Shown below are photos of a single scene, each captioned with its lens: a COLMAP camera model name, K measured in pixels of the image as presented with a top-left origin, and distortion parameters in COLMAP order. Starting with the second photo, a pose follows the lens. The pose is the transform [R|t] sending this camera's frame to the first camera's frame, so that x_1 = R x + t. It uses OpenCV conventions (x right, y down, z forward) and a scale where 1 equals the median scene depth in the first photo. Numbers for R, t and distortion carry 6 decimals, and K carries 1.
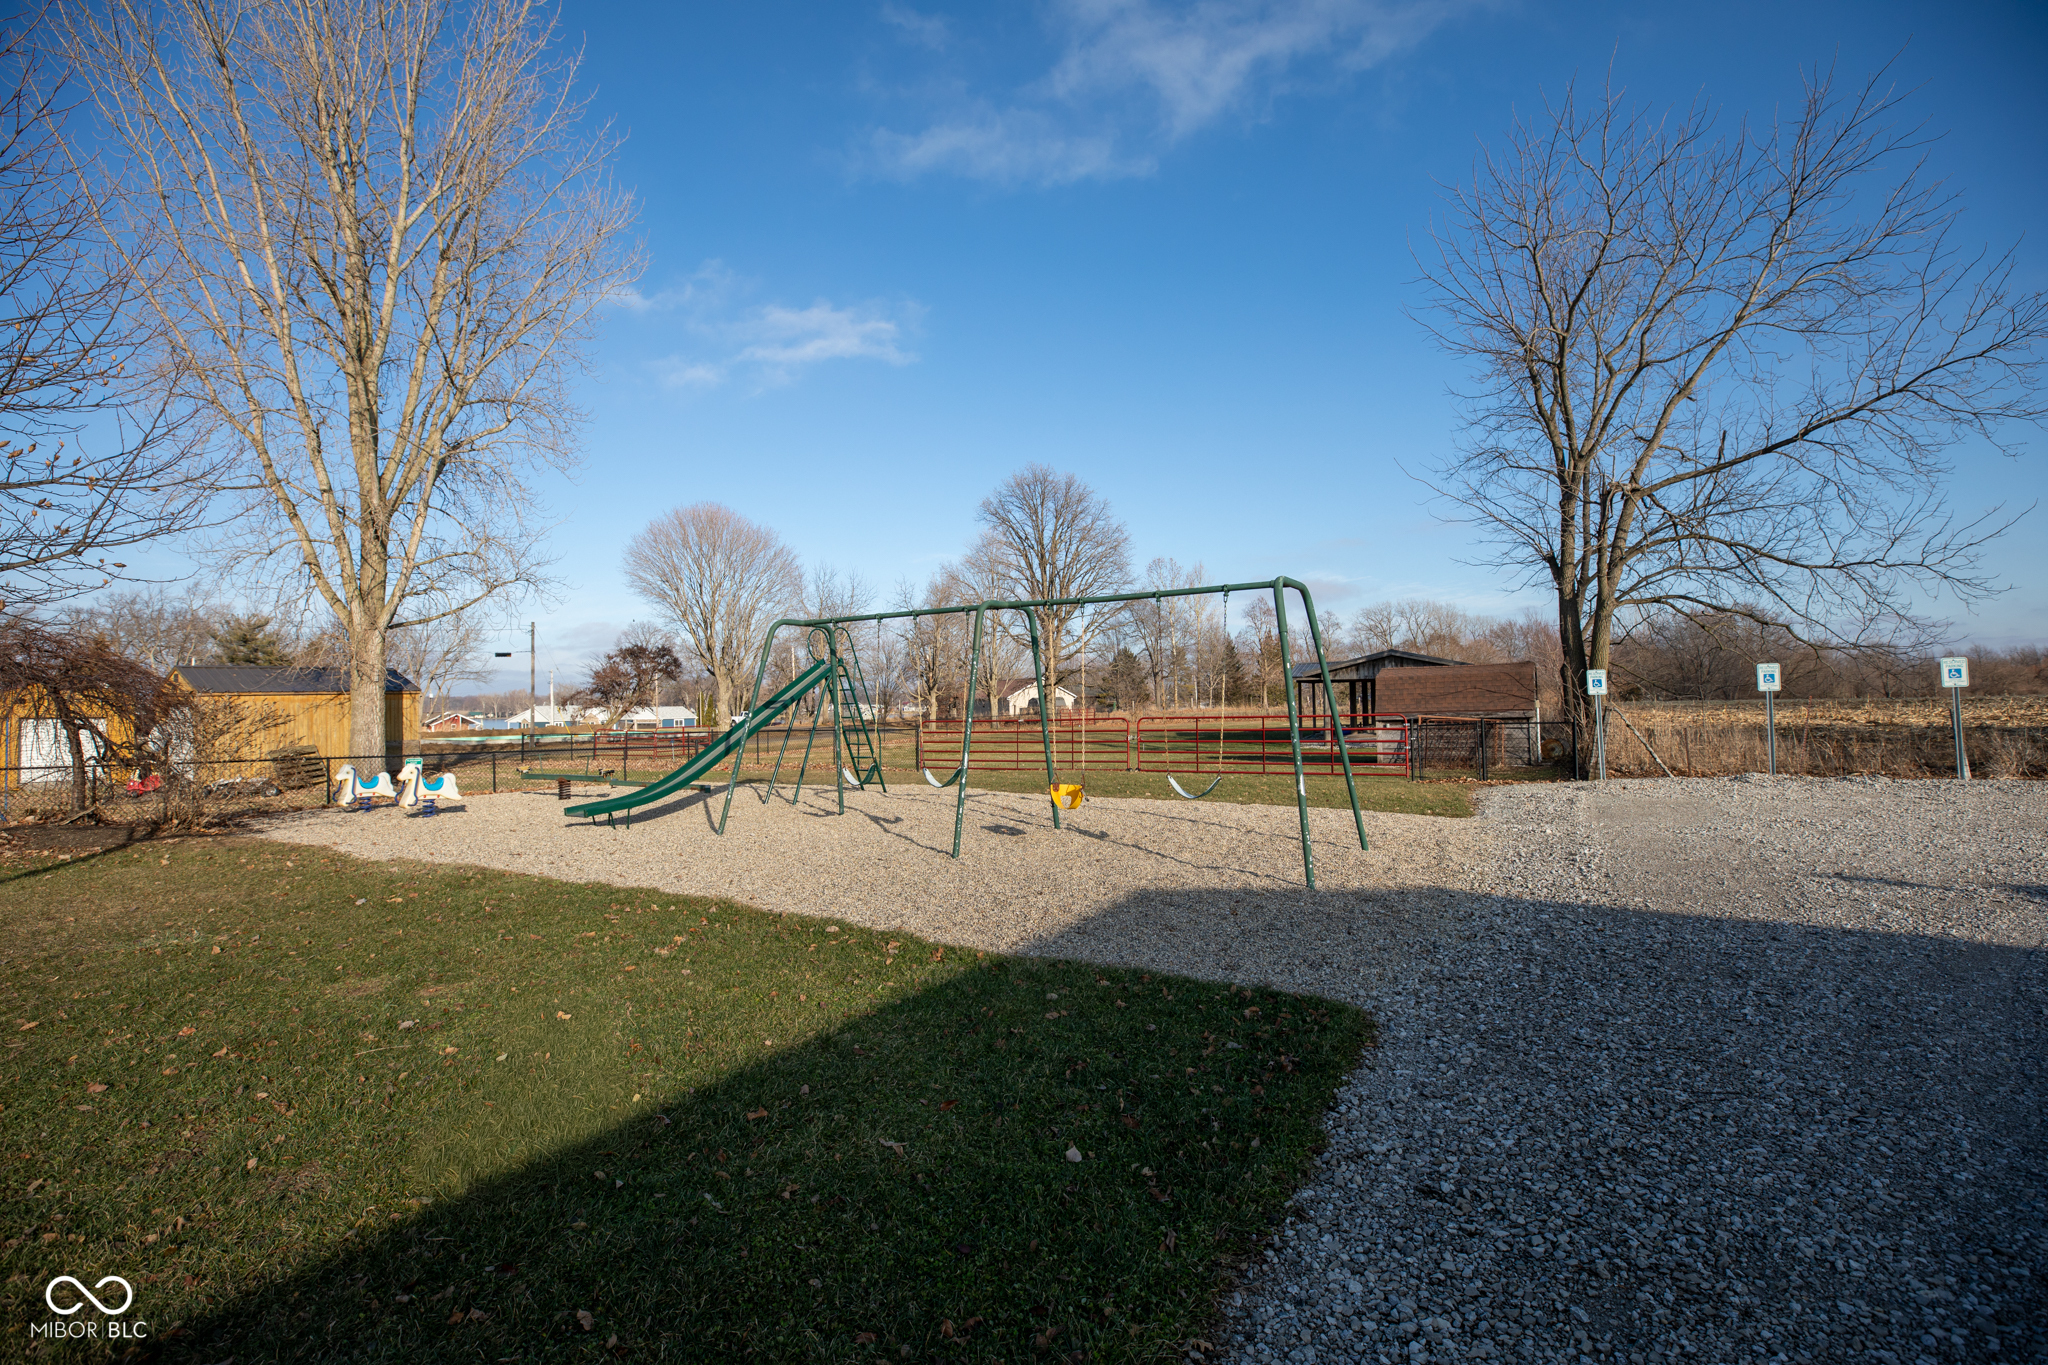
lens RADIAL K [[931.1, 0, 1003.3], [0, 931.1, 681.8], [0, 0, 1]] dist [-0.030306, 0.003882]
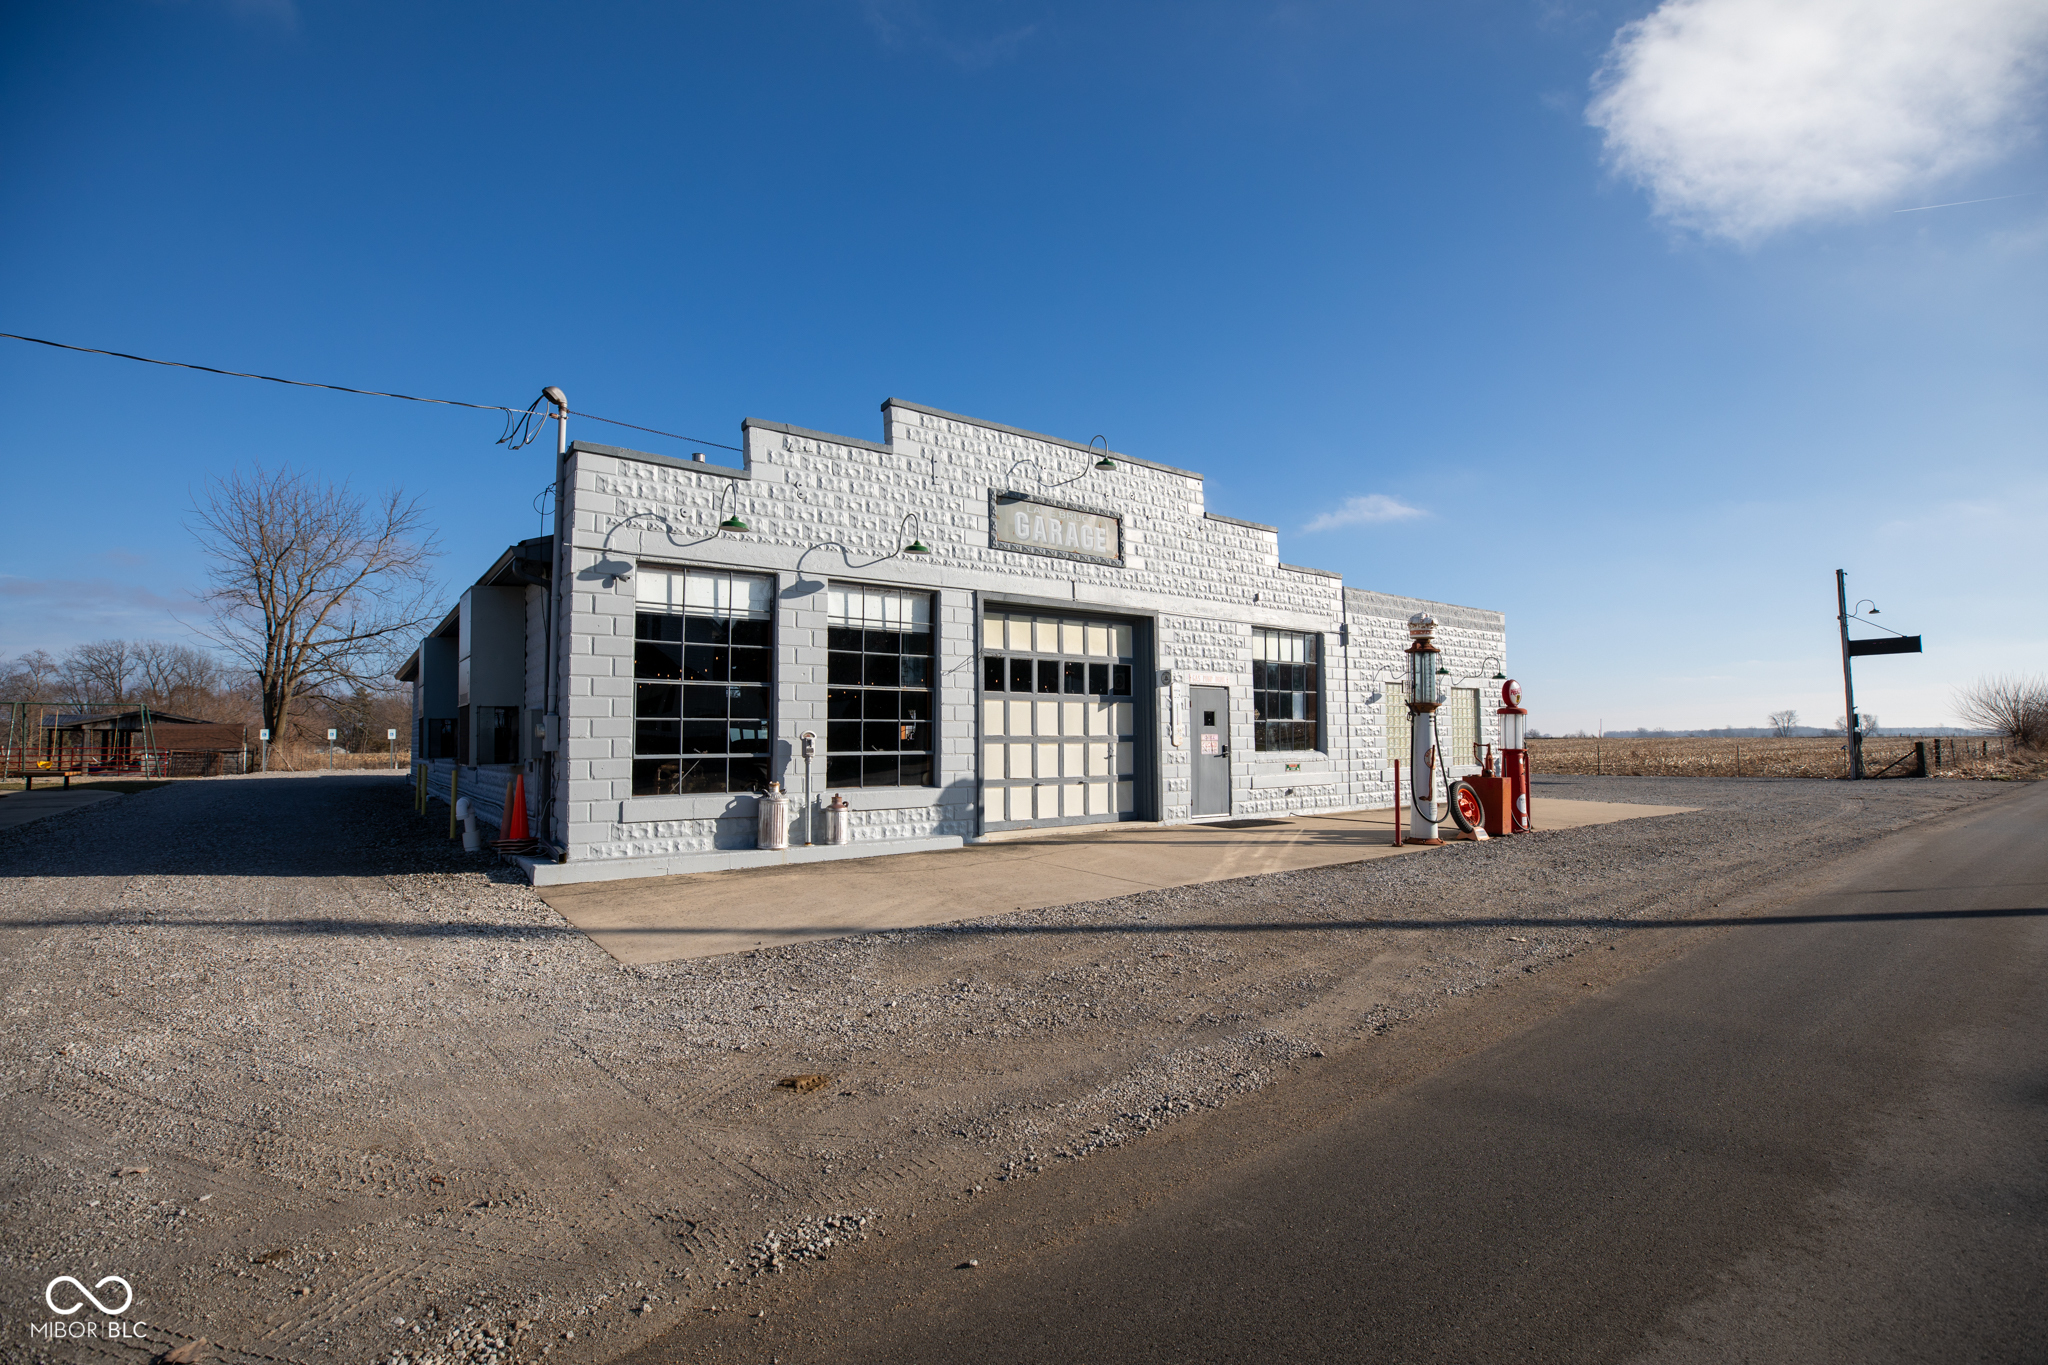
lens RADIAL K [[931.1, 0, 1017.3], [0, 931.1, 674.8], [0, 0, 1]] dist [-0.030306, 0.003882]
pose [[0.378919, 0.081432, 0.921840, -0.622374], [-0.016217, 0.996552, -0.081365, 0.004898], [-0.925288, 0.015881, 0.378933, -1.301744]]
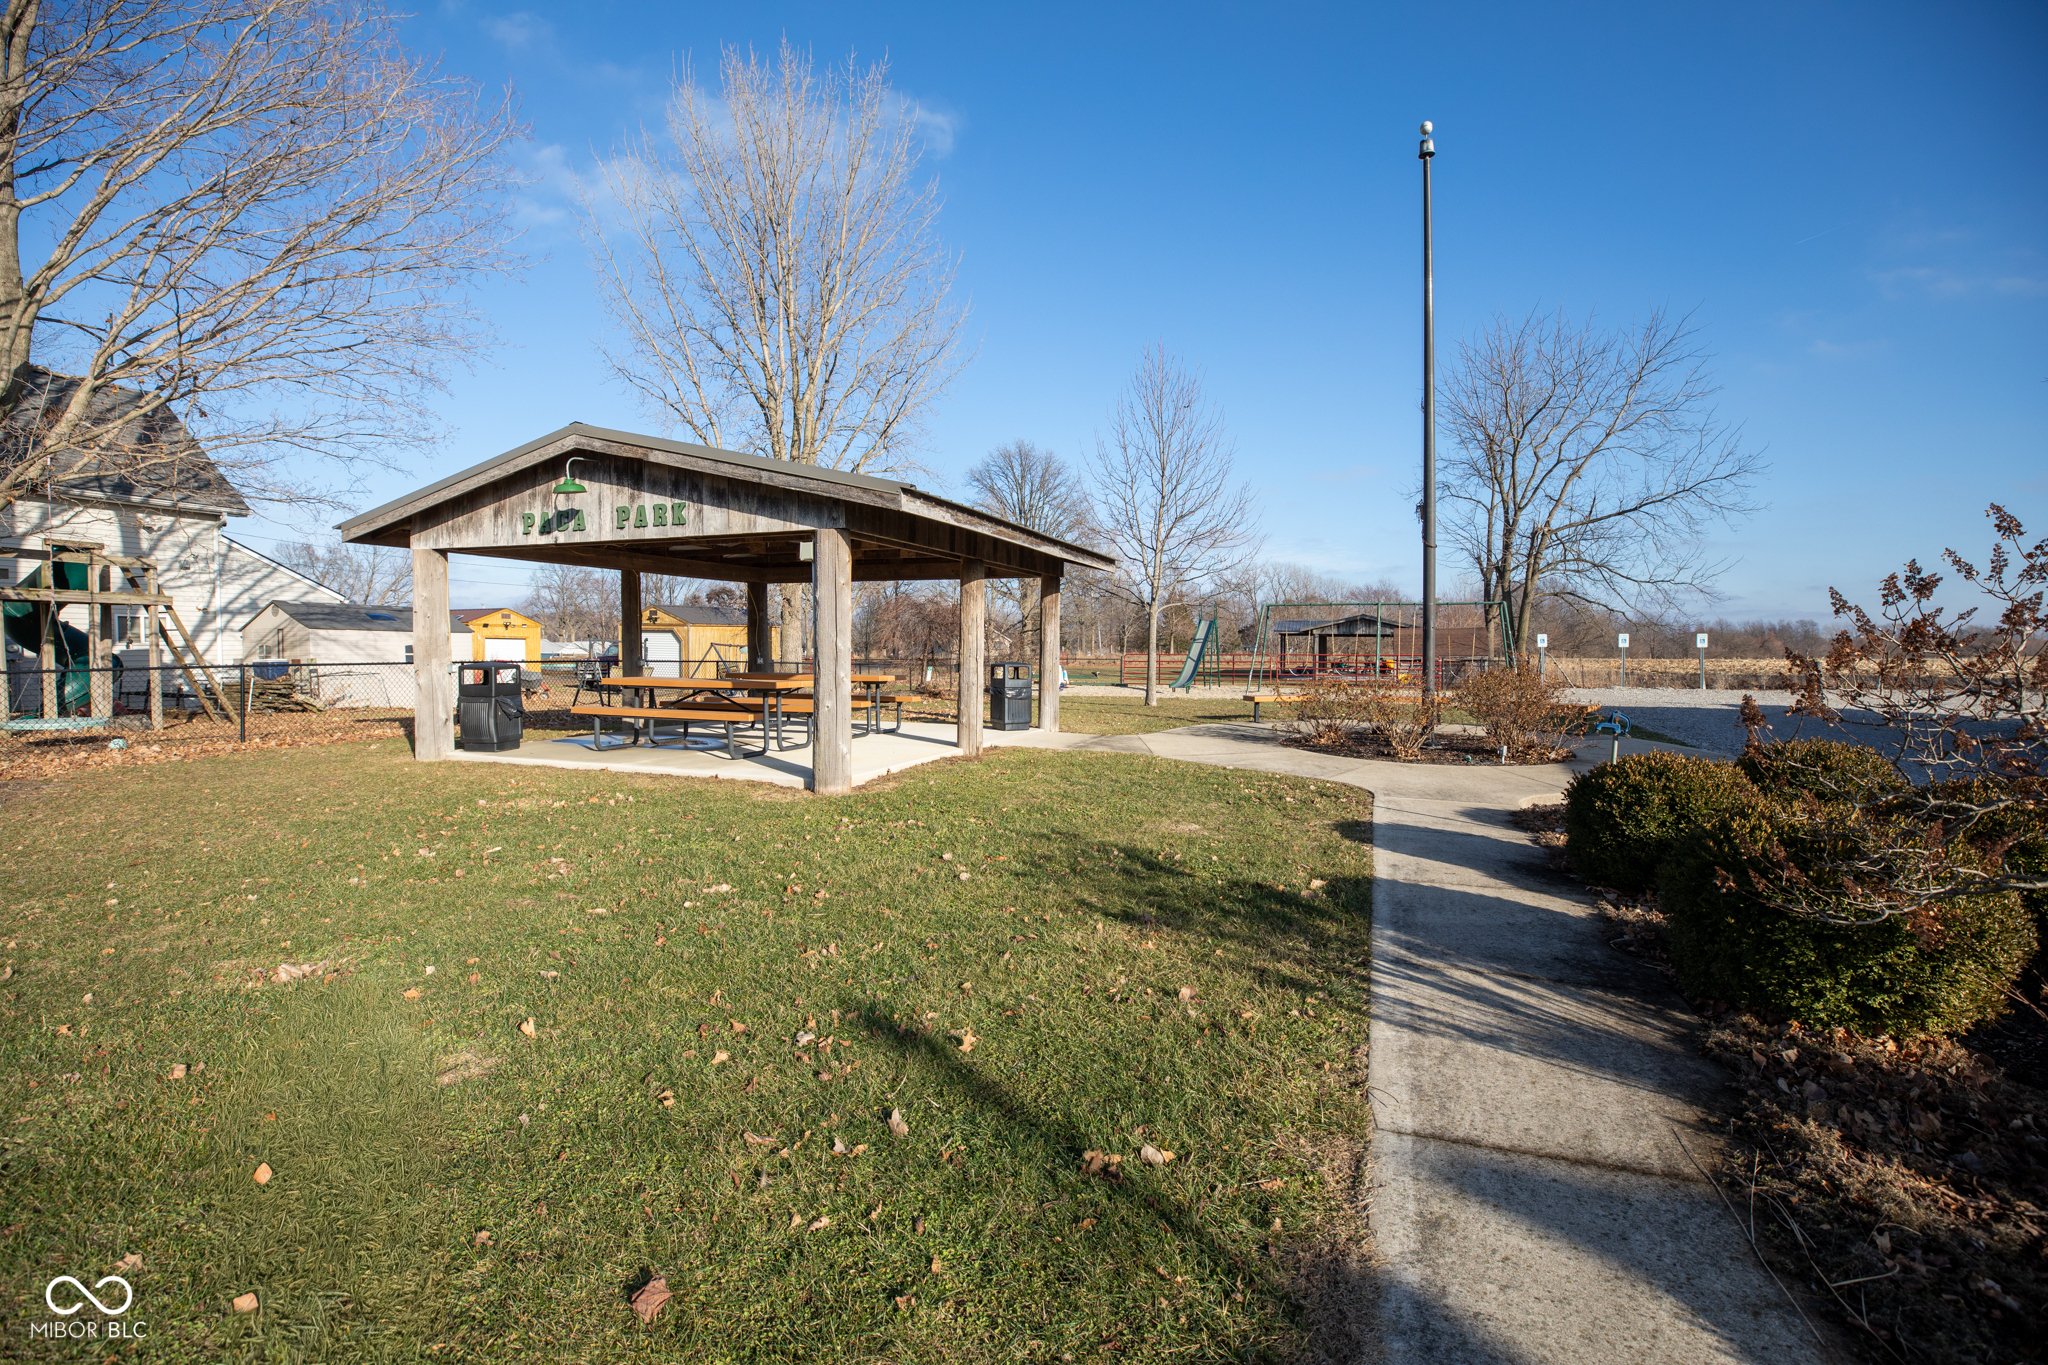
lens RADIAL K [[931.1, 0, 1024.4], [0, 931.1, 683.2], [0, 0, 1]] dist [-0.030306, 0.003882]
pose [[0.984504, 0.015851, 0.174644, -0.577955], [-0.026055, 0.998074, 0.056294, 0.006460], [-0.173415, -0.059972, 0.983021, -0.549932]]
